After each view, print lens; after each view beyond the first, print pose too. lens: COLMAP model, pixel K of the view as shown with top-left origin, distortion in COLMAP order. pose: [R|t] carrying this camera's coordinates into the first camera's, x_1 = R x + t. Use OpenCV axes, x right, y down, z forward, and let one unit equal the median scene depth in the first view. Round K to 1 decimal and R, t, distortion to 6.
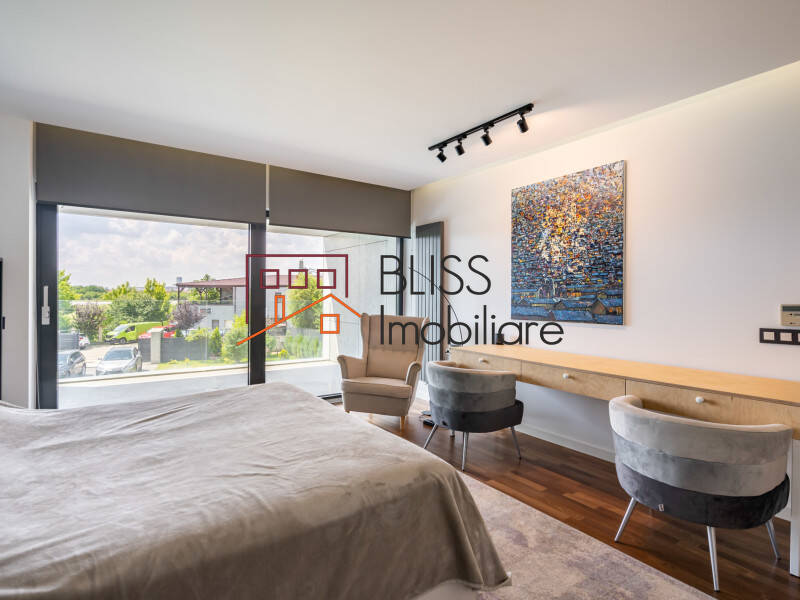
lens RADIAL K [[410.9, 0, 397.5], [0, 410.9, 294.9], [0, 0, 1]] dist [0.000523, 0.000862]
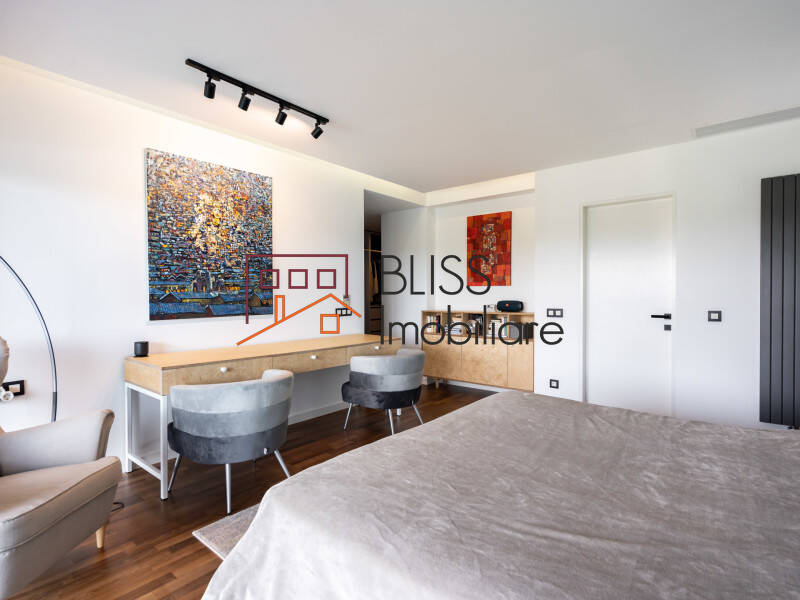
lens RADIAL K [[410.9, 0, 397.2], [0, 410.9, 301.9], [0, 0, 1]] dist [0.000523, 0.000862]
pose [[-0.248988, -0.015652, 0.968380, -0.642136], [0.005671, 0.999829, 0.017619, 0.016200], [-0.968490, 0.009879, -0.248857, 0.847323]]
